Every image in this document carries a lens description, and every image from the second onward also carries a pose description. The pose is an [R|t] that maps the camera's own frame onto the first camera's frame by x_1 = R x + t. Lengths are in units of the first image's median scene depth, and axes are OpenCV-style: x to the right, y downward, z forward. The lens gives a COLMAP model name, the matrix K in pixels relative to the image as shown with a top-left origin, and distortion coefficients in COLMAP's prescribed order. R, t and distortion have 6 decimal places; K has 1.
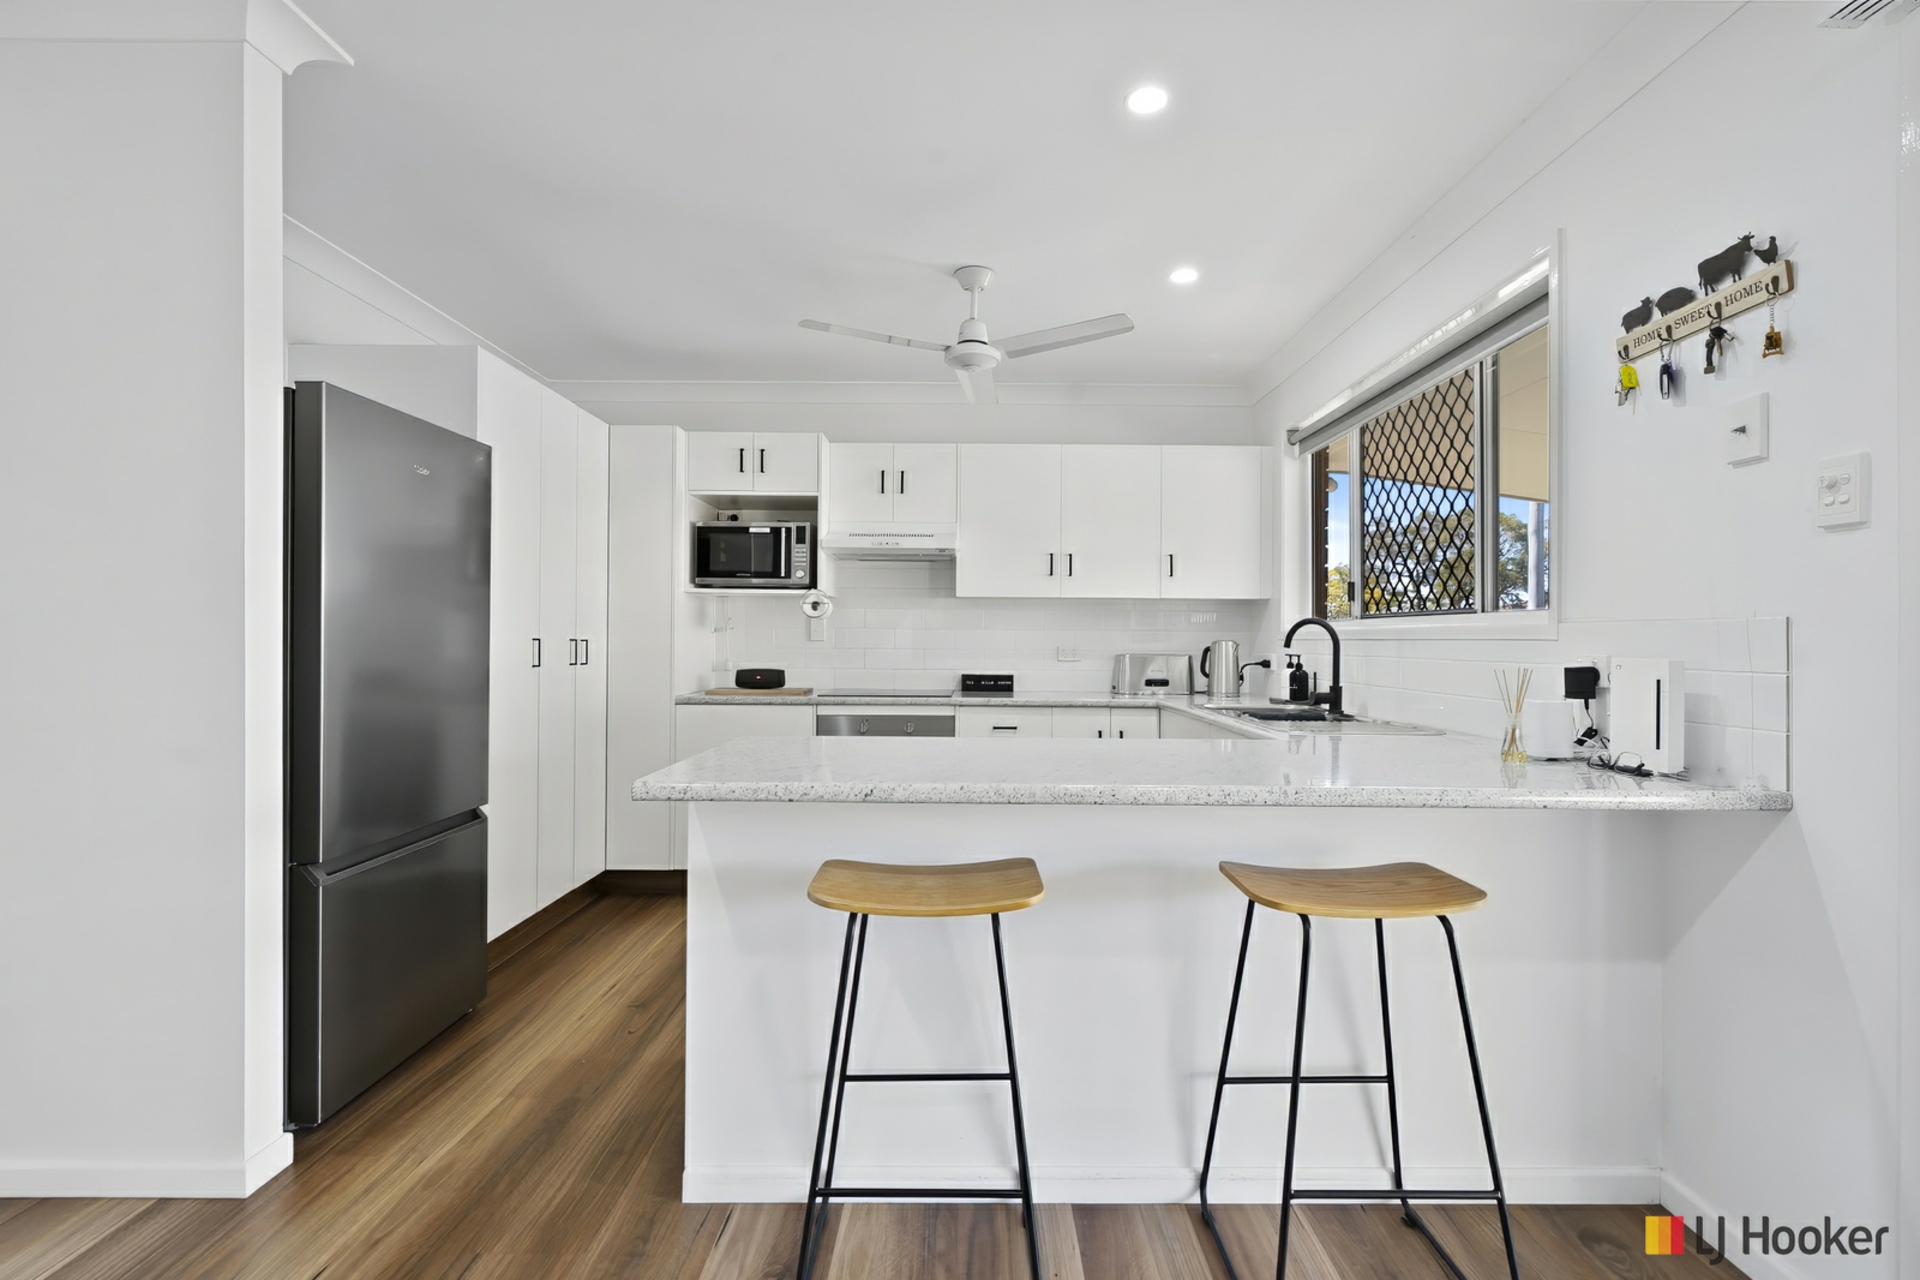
lens RADIAL K [[877.2, 0, 974.1], [0, 877.2, 636.0], [0, 0, 1]] dist [-0.002875, 0.001559]
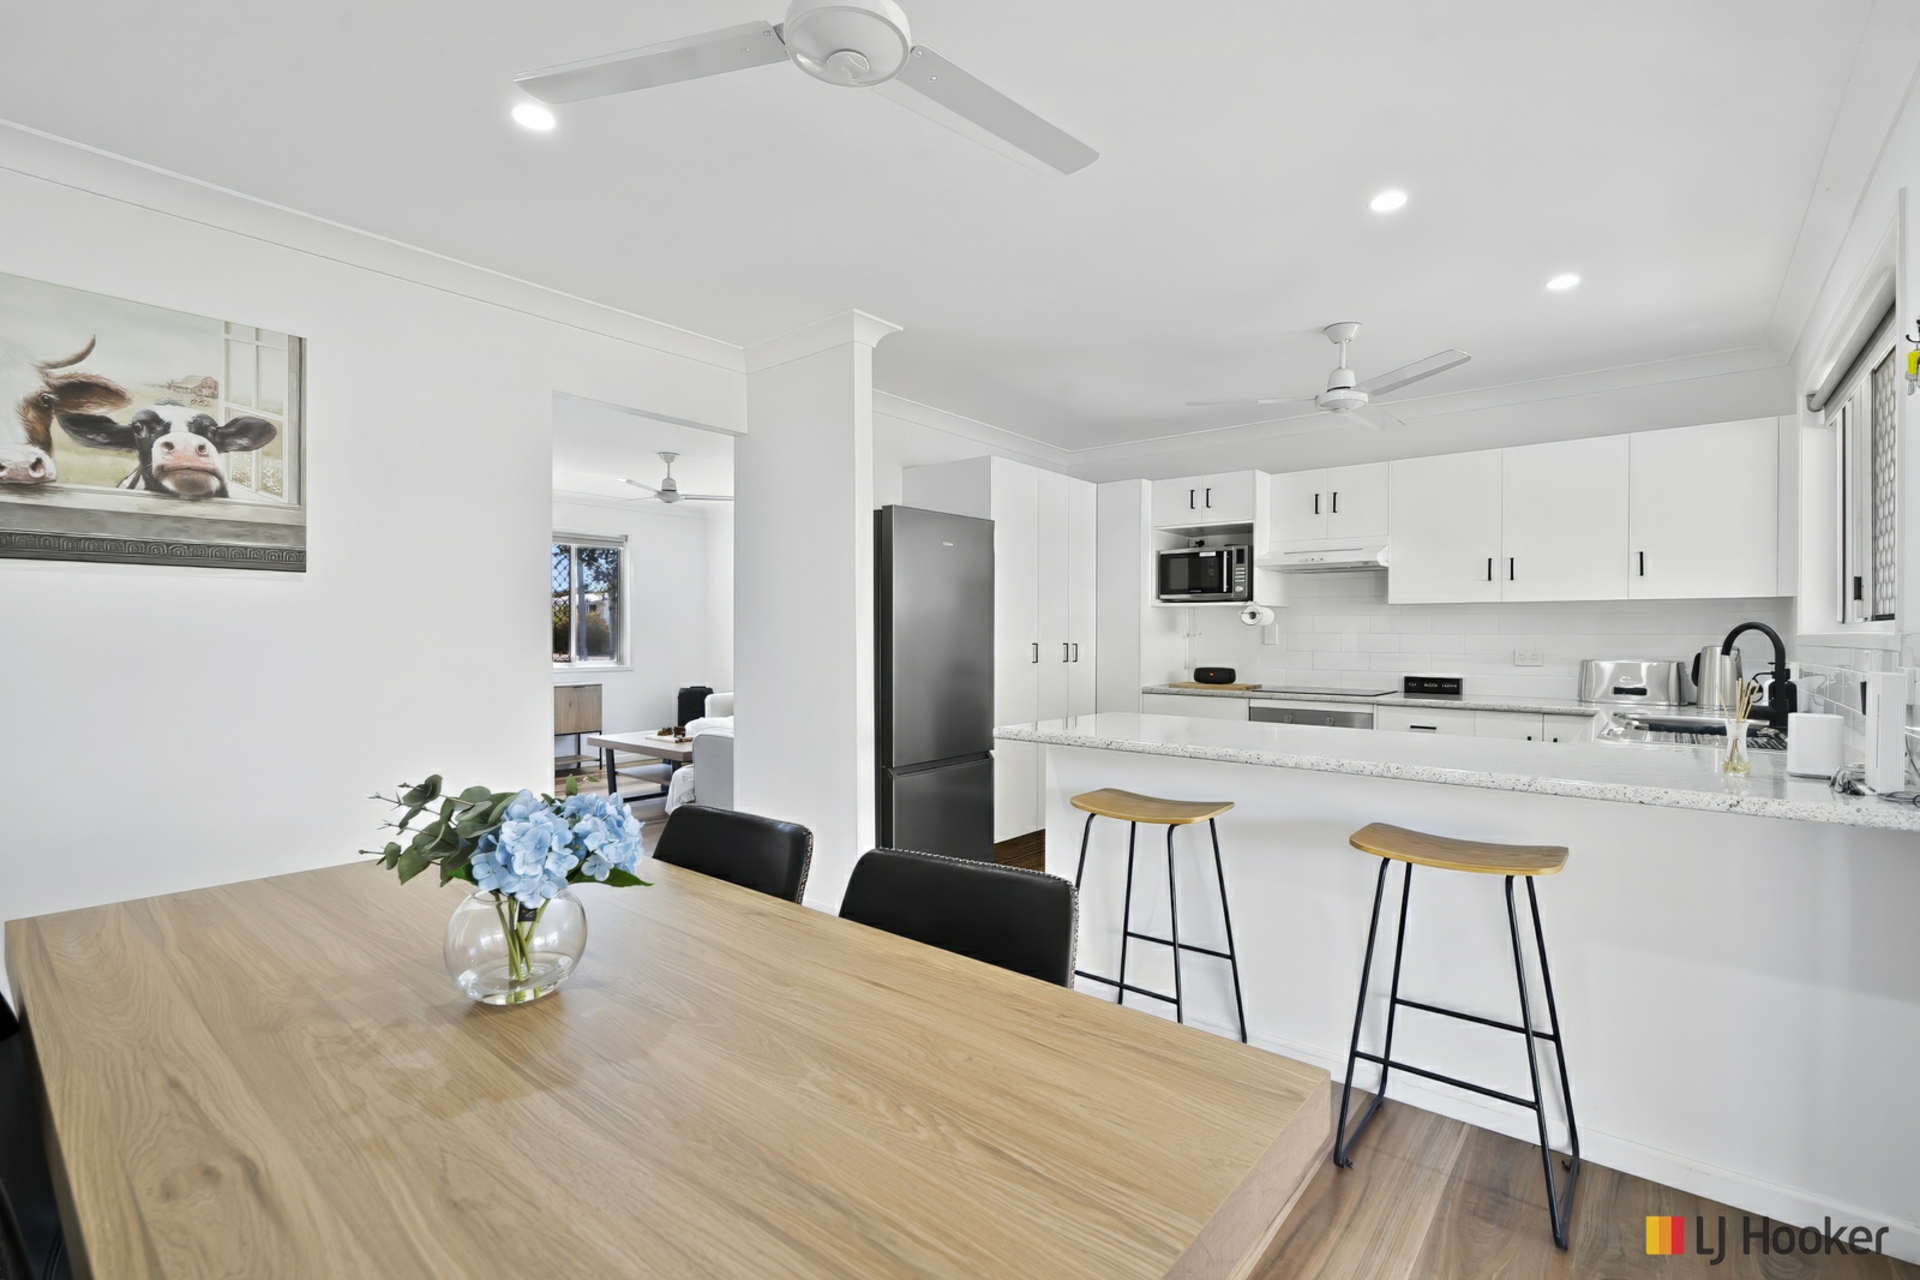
lens RADIAL K [[877.2, 0, 963.5], [0, 877.2, 639.5], [0, 0, 1]] dist [-0.002875, 0.001559]
pose [[0.768836, 0.000290, -0.639446, 0.279564], [0.003714, 0.999981, 0.004919, -0.008925], [0.639435, -0.006157, 0.768820, -0.164256]]
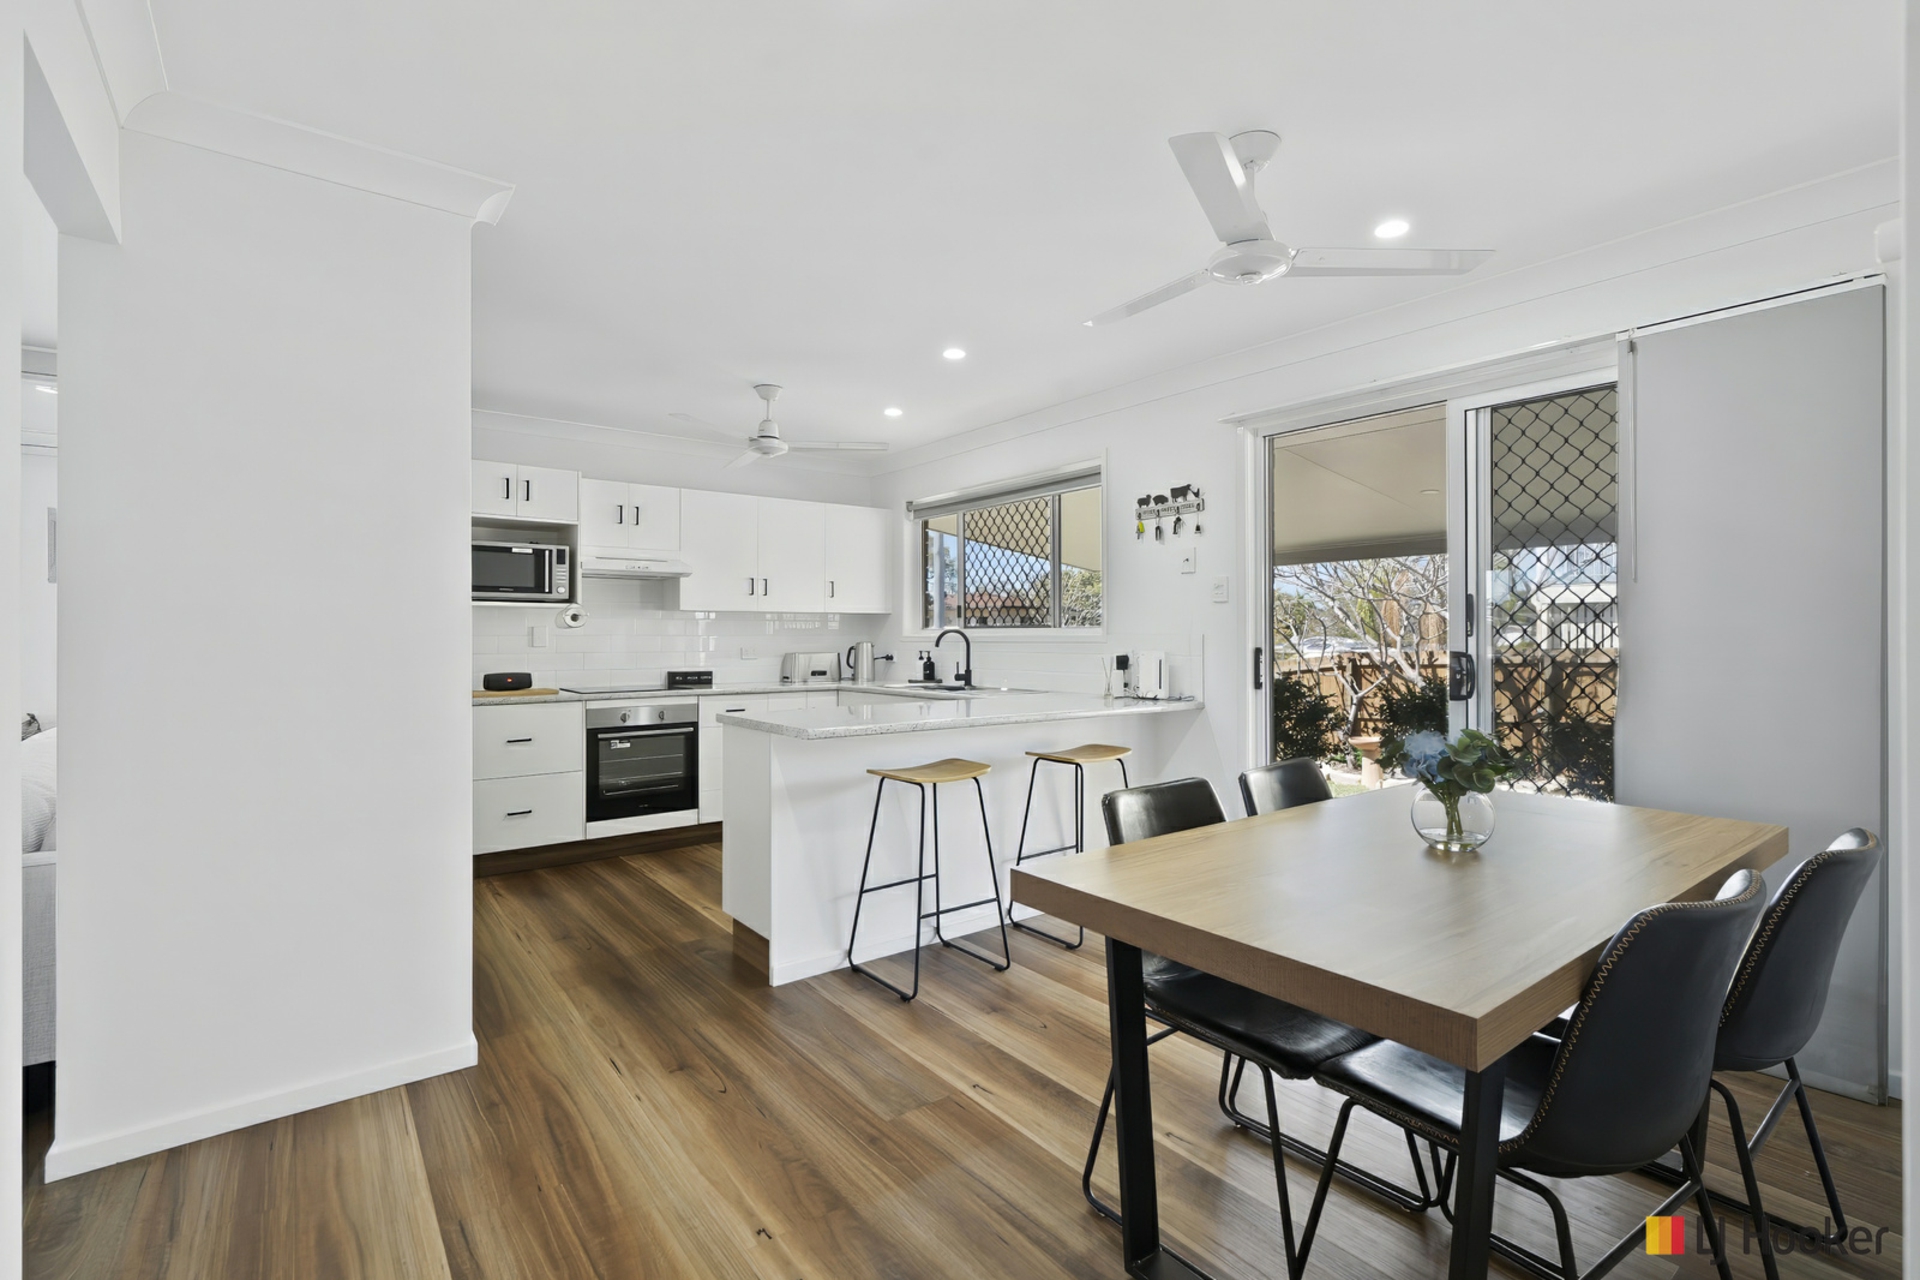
lens RADIAL K [[877.2, 0, 964.9], [0, 877.2, 629.8], [0, 0, 1]] dist [-0.002875, 0.001559]
pose [[0.792559, -0.004904, 0.609775, -0.486866], [0.005107, 0.999986, 0.001404, -0.016830], [-0.609774, 0.002002, 0.792573, -0.254105]]
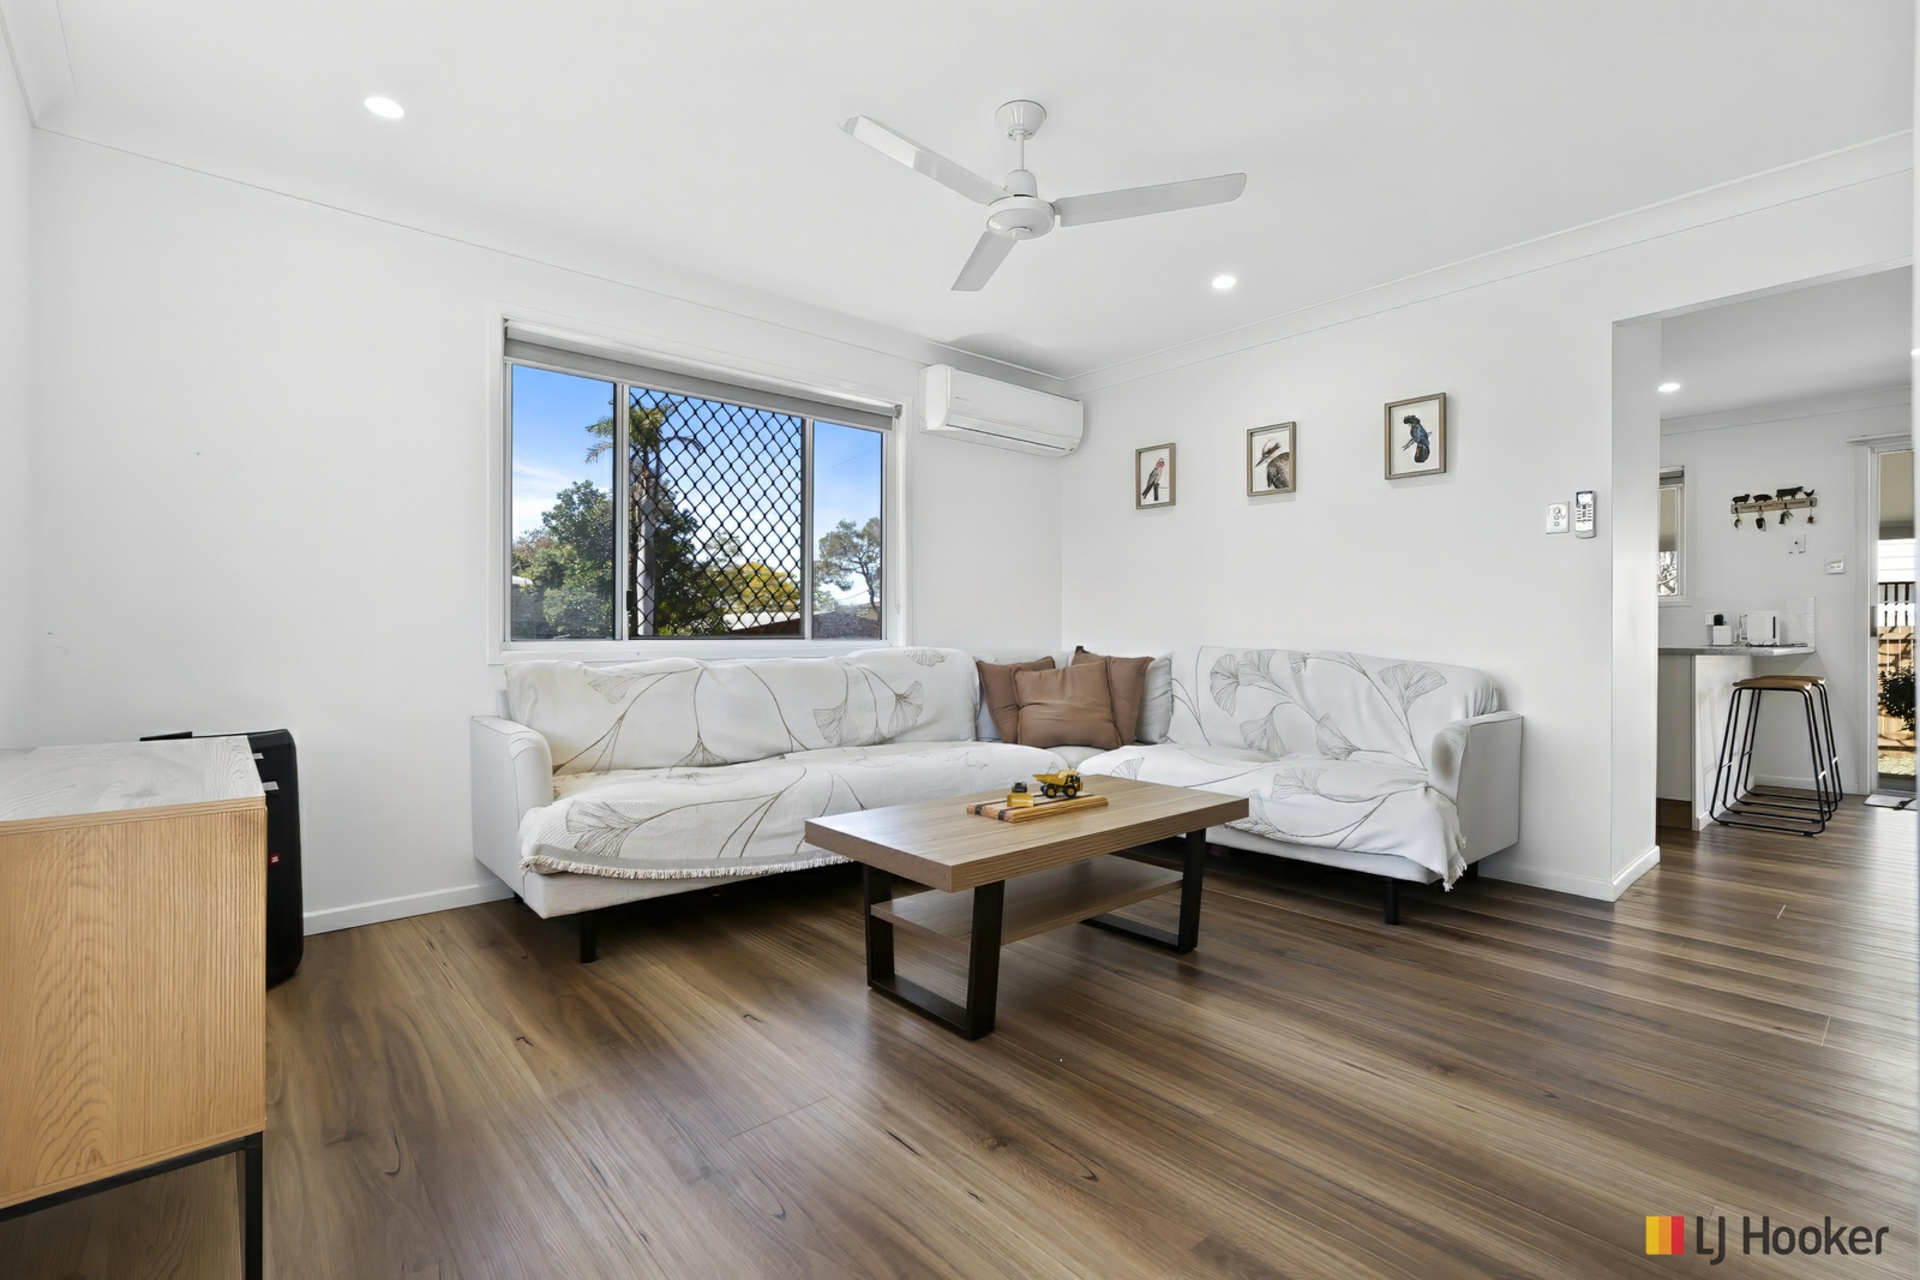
lens RADIAL K [[877.2, 0, 967.0], [0, 877.2, 638.8], [0, 0, 1]] dist [-0.002875, 0.001559]
pose [[0.744494, -0.011281, 0.667534, -1.577630], [0.009907, 0.999934, 0.005850, 0.035983], [-0.667556, 0.002258, 0.744557, 0.256684]]
